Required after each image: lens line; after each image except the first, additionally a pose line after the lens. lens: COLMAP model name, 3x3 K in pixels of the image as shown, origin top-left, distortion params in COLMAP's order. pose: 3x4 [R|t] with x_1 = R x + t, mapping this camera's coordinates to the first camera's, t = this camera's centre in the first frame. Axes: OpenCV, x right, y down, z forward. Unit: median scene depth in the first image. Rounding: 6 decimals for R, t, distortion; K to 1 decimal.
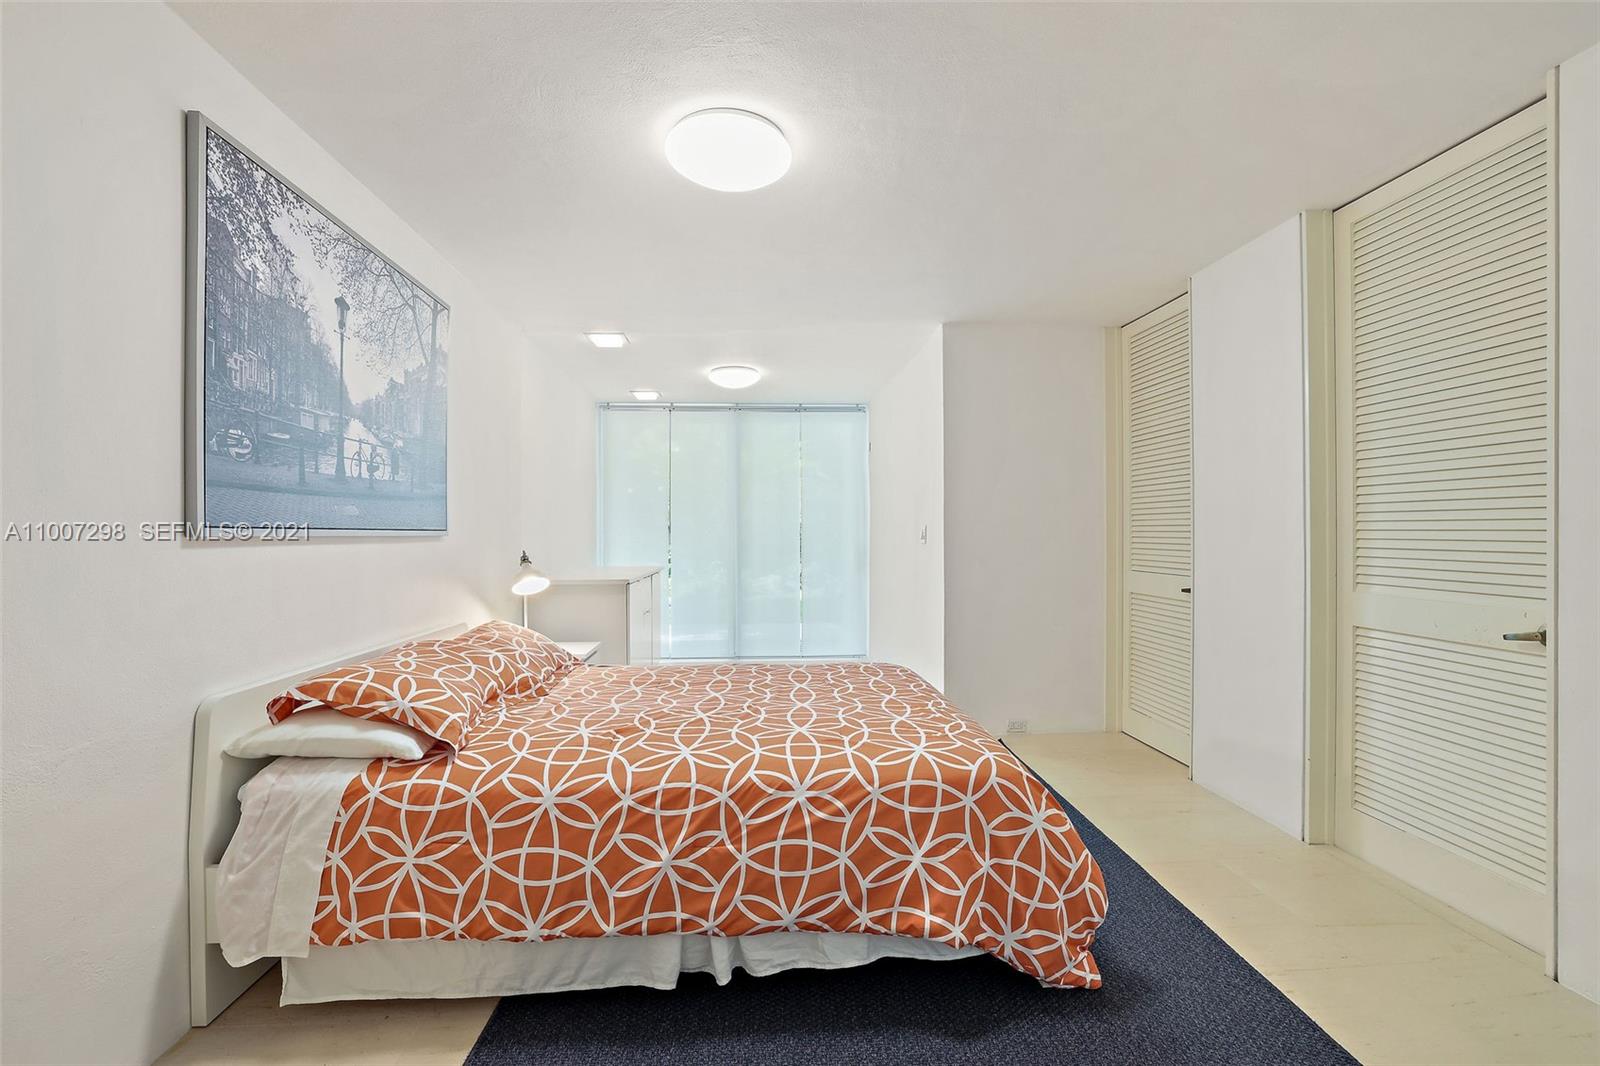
lens RADIAL K [[691.8, 0, 804.0], [0, 691.8, 532.1], [0, 0, 1]] dist [-0.021454, 0.001910]
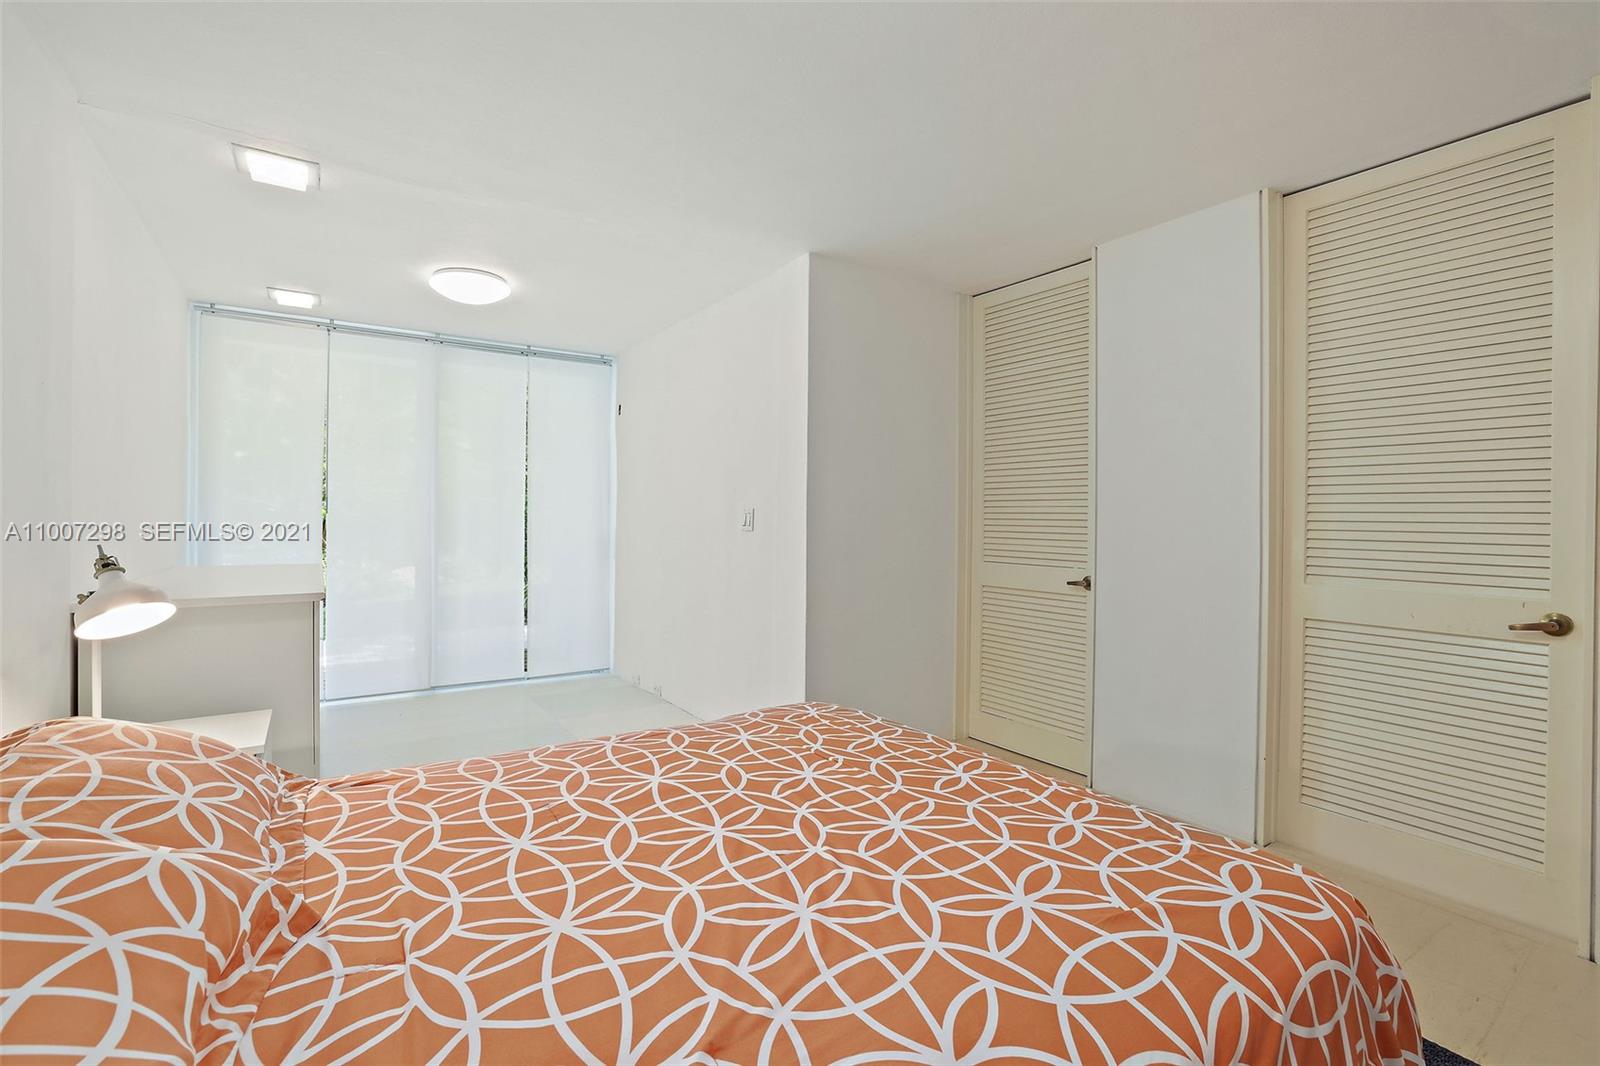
lens RADIAL K [[691.8, 0, 794.2], [0, 691.8, 528.2], [0, 0, 1]] dist [-0.021454, 0.001910]
pose [[0.870287, 0.002512, 0.492538, -0.205869], [-0.010826, 0.999843, 0.014029, 0.001401], [-0.492425, -0.017542, 0.870178, 0.326721]]
